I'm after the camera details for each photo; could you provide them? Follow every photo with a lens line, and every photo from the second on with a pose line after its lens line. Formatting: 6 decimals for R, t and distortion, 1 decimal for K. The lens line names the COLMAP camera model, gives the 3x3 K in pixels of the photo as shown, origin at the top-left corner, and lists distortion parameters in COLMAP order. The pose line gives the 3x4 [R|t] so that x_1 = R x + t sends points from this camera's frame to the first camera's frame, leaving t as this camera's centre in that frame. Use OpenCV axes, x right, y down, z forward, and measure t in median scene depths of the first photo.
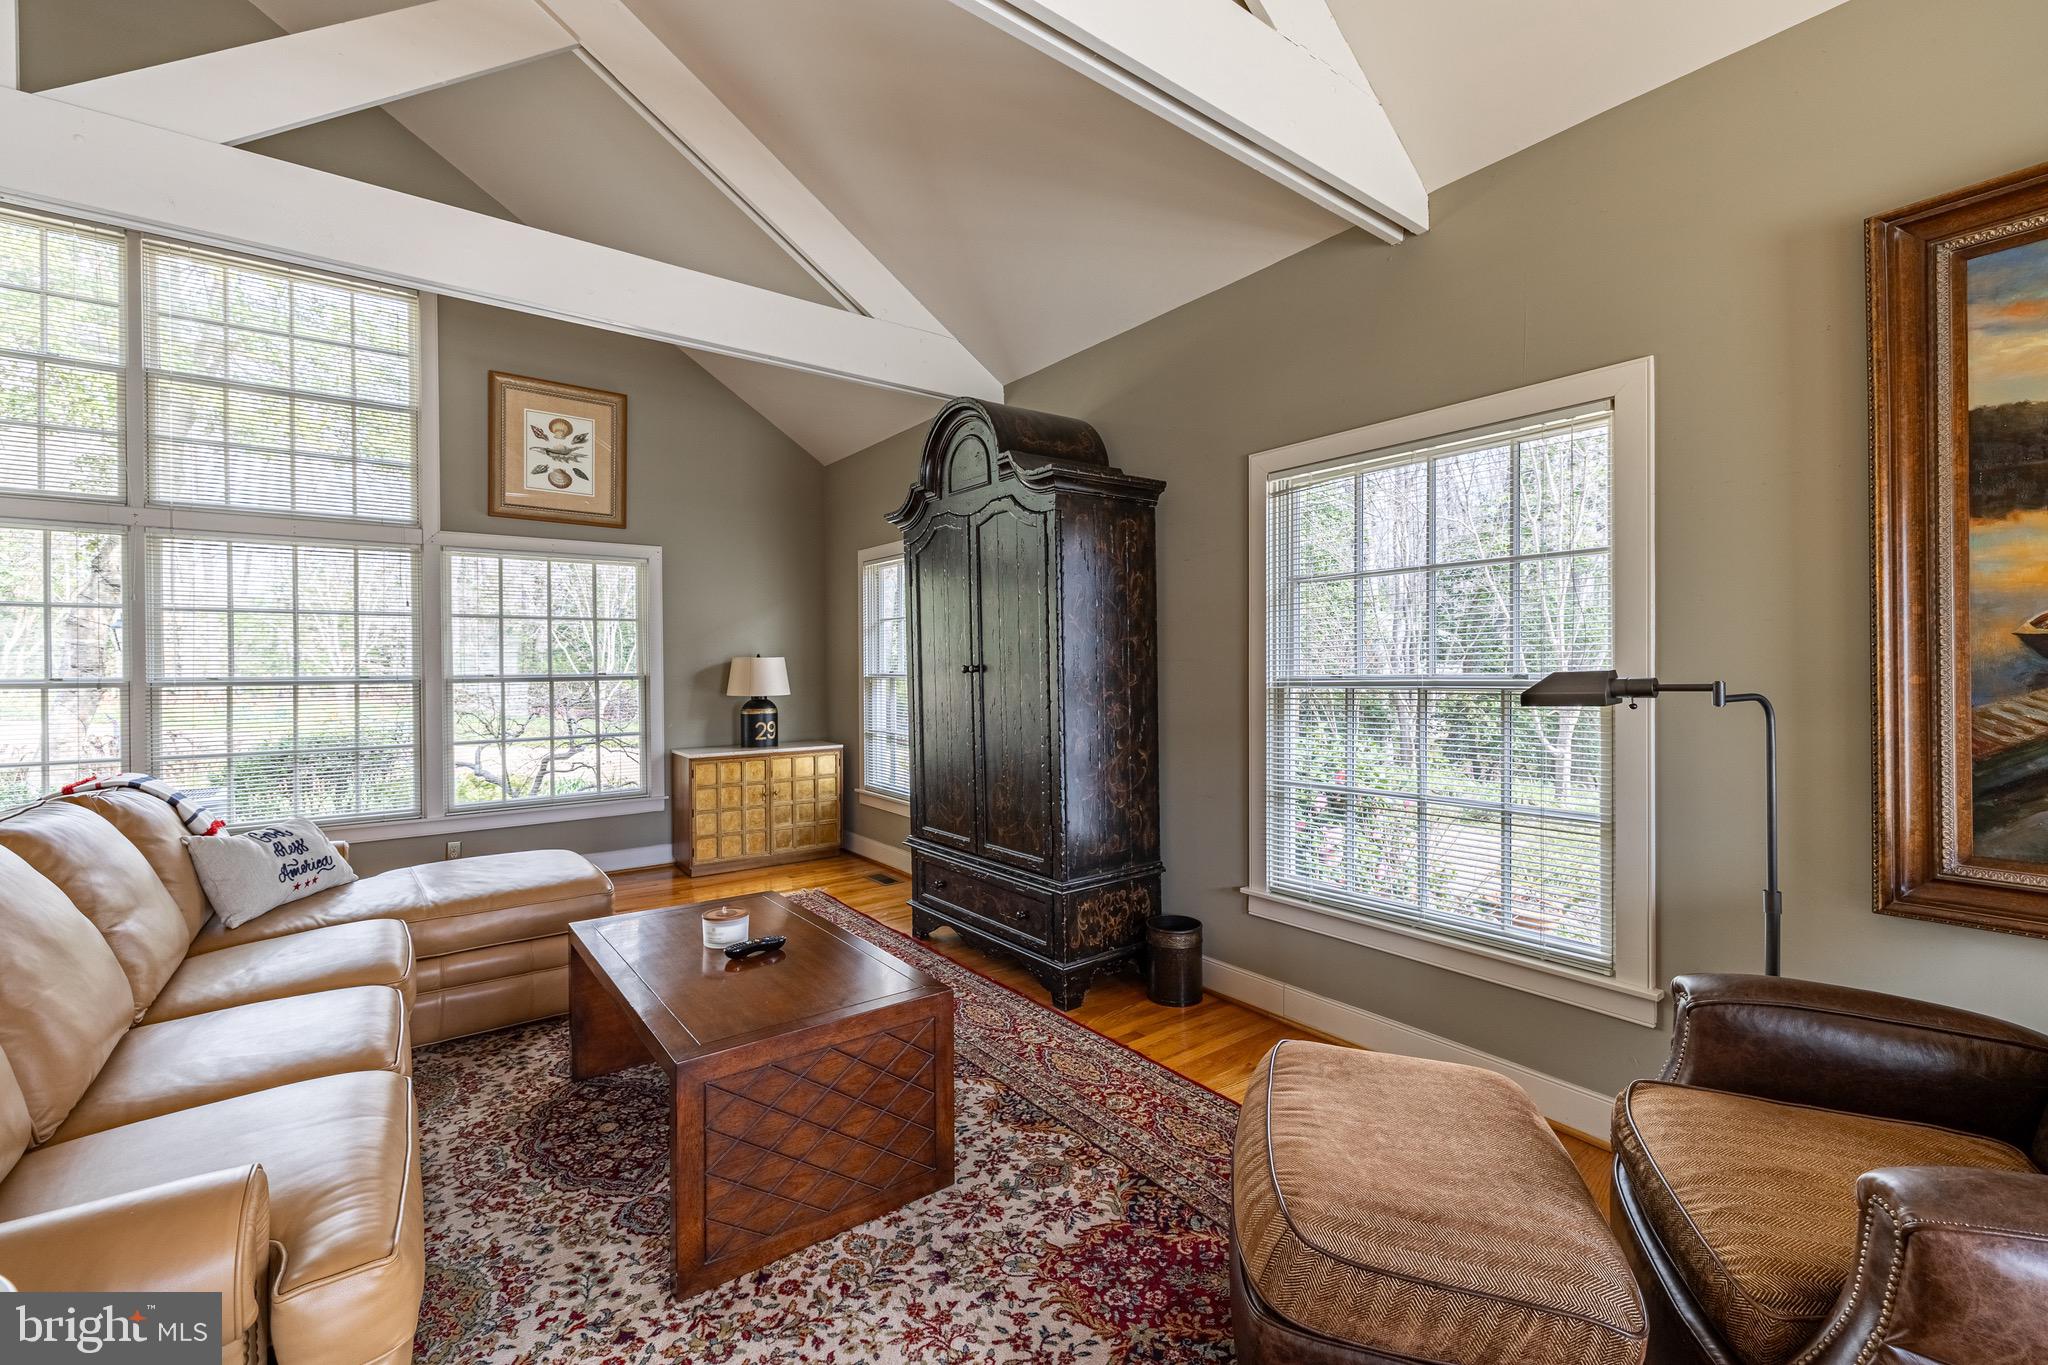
lens RADIAL K [[858.1, 0, 1023.0], [0, 858.1, 670.8], [0, 0, 1]] dist [-0.000515, -0.000466]
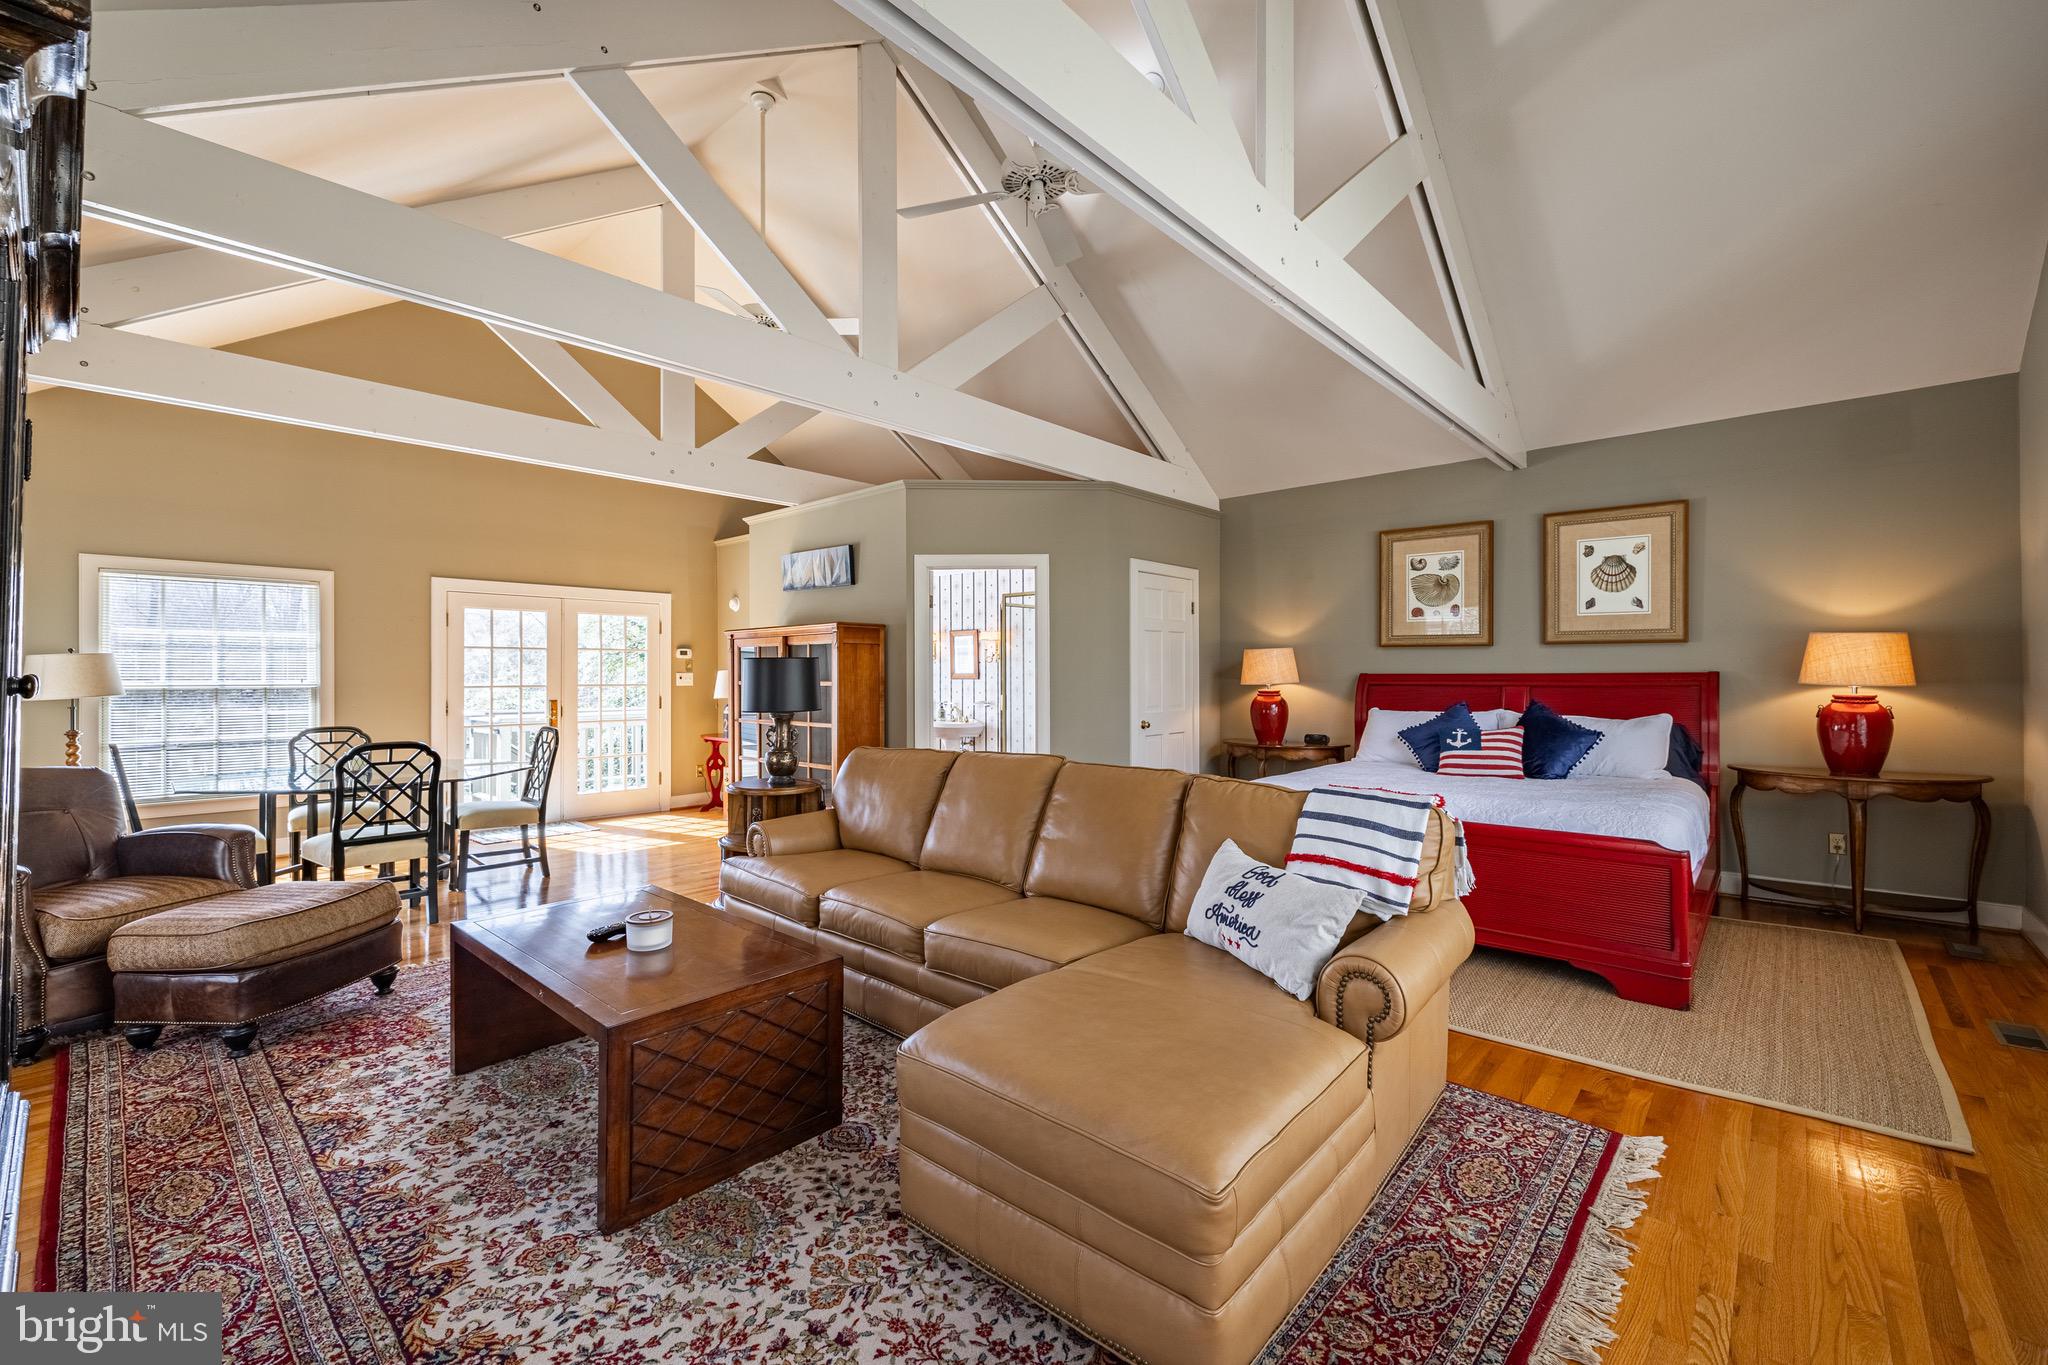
lens RADIAL K [[858.1, 0, 1023.0], [0, 858.1, 670.8], [0, 0, 1]] dist [-0.000515, -0.000466]
pose [[-0.981698, 0.005418, -0.190369, -0.704314], [0.006081, 0.999977, -0.002898, -0.005592], [0.190349, -0.004002, -0.981708, 2.496678]]
